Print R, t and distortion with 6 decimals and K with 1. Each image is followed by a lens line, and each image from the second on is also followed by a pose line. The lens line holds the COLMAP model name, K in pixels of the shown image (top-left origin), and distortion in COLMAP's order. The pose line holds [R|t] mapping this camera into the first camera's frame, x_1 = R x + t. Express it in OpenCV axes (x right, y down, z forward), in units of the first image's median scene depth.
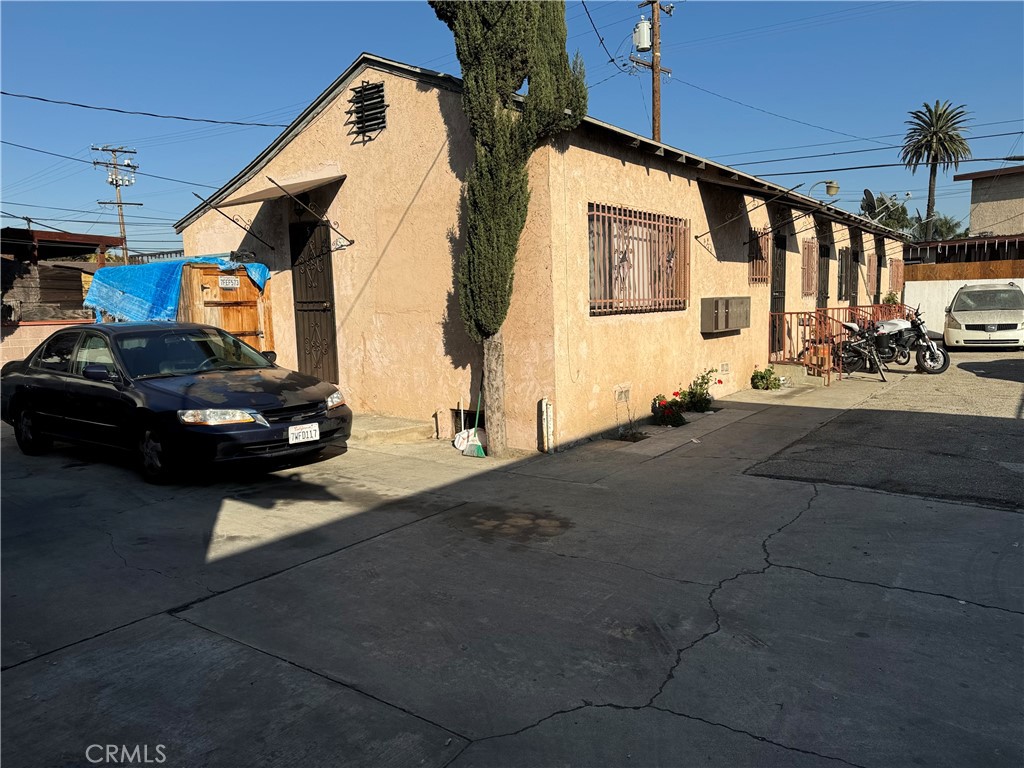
lens RADIAL K [[714.5, 0, 510.8], [0, 714.5, 388.7], [0, 0, 1]] dist [0.062913, -0.076068]
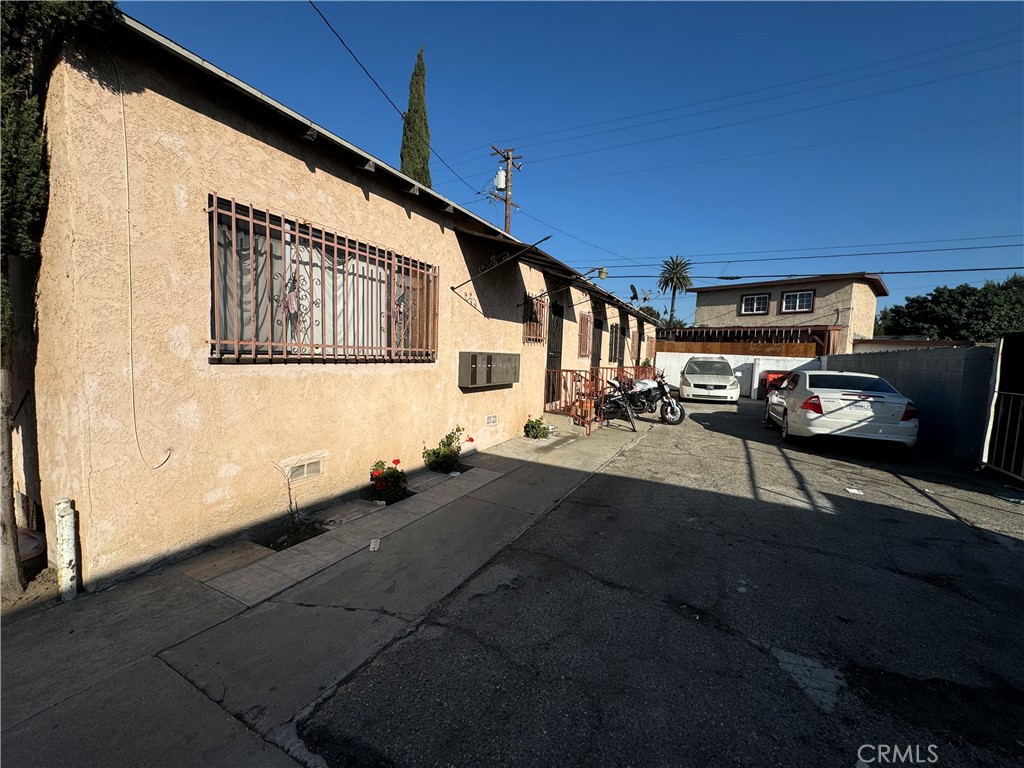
lens RADIAL K [[409.4, 0, 510.3], [0, 409.4, 384.0], [0, 0, 1]] dist [-0.003558, 0.000630]
pose [[0.986921, 0.051680, 0.152698, 0.285293], [-0.045115, 0.997915, -0.046156, -0.067759], [-0.154765, 0.038663, 0.987194, 0.500441]]
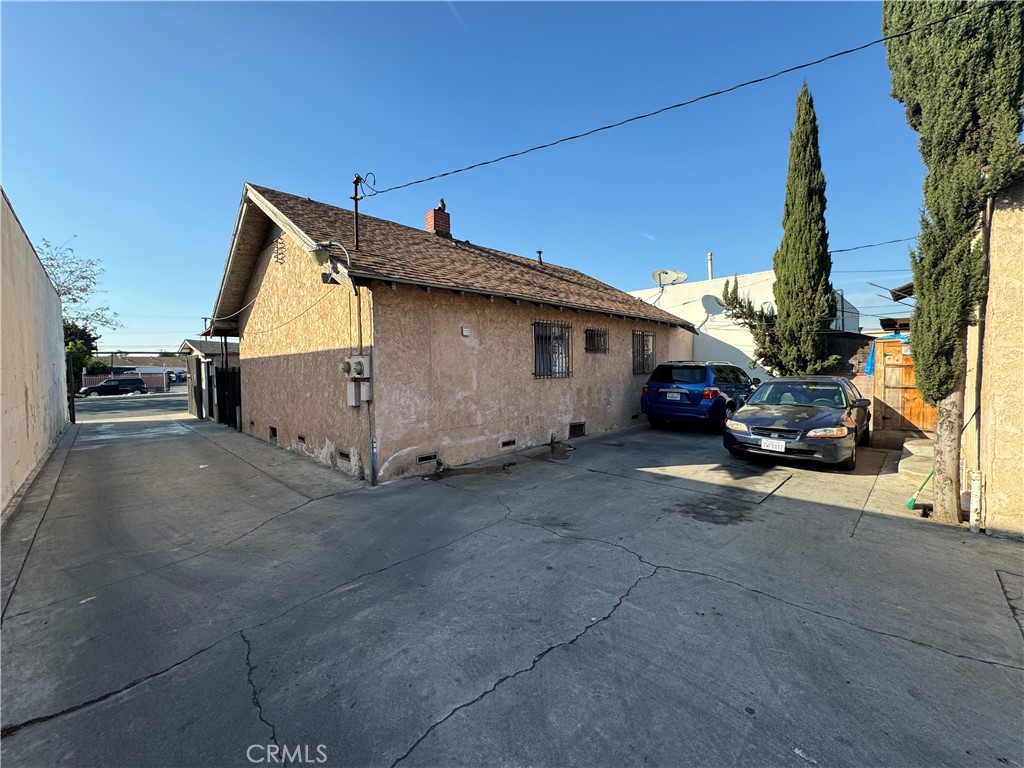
lens RADIAL K [[409.4, 0, 512.2], [0, 409.4, 383.6], [0, 0, 1]] dist [-0.003558, 0.000630]
pose [[-0.142720, 0.060224, -0.987929, 0.543522], [-0.103825, 0.991729, 0.075454, -0.066305], [0.984303, 0.113340, -0.135287, 0.366460]]
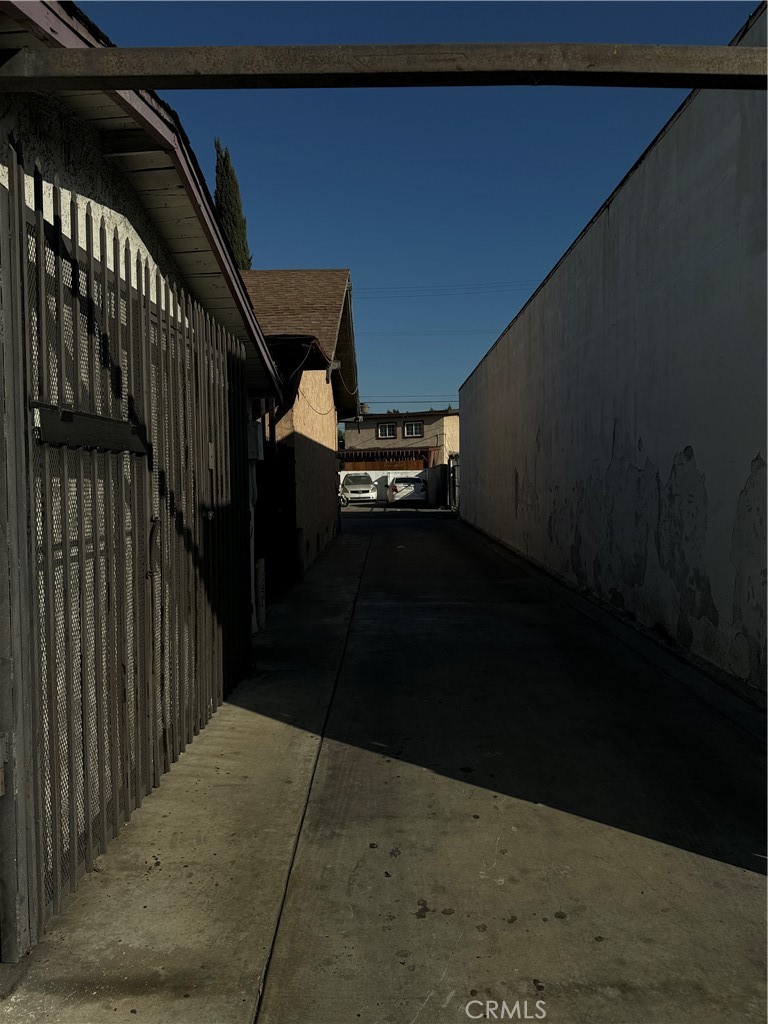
lens RADIAL K [[714.5, 0, 379.8], [0, 714.5, 518.5], [0, 0, 1]] dist [0.062913, -0.076068]
pose [[0.810481, -0.022125, 0.585347, -1.187288], [0.067283, 0.996189, -0.055506, 0.250935], [-0.581888, 0.084370, 0.808881, -1.668799]]
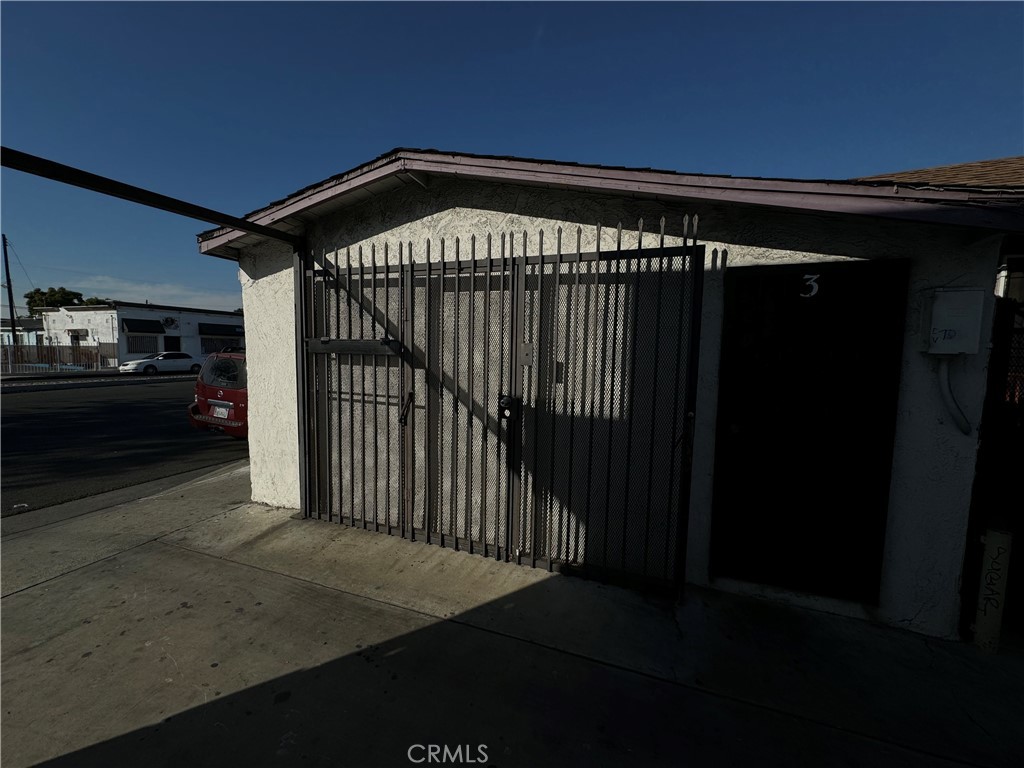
lens RADIAL K [[409.4, 0, 509.5], [0, 409.4, 384.4], [0, 0, 1]] dist [-0.003558, 0.000630]
pose [[0.267894, 0.097190, -0.958534, -0.691762], [-0.139394, 0.988341, 0.061254, 0.181688], [0.953311, 0.117204, 0.278318, -1.321897]]
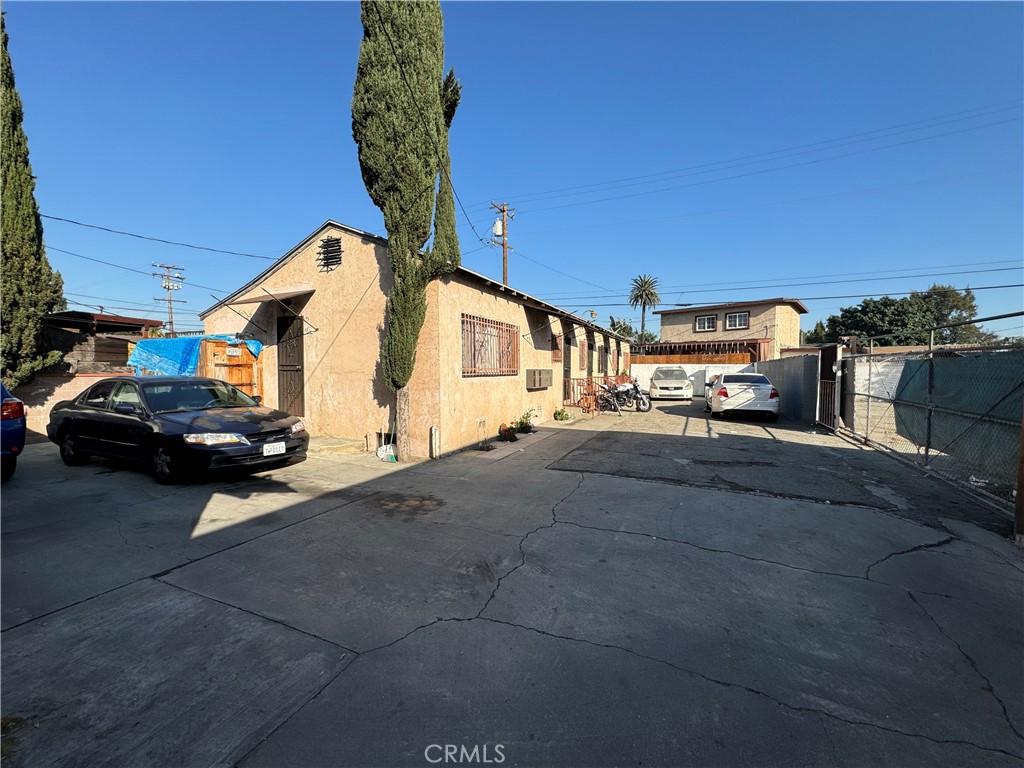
lens RADIAL K [[409.4, 0, 510.3], [0, 409.4, 383.5], [0, 0, 1]] dist [-0.003558, 0.000630]
pose [[0.978778, 0.018809, 0.204060, 0.020417], [-0.000841, 0.996139, -0.087783, -0.001021], [-0.204924, 0.085748, 0.975015, 0.014081]]
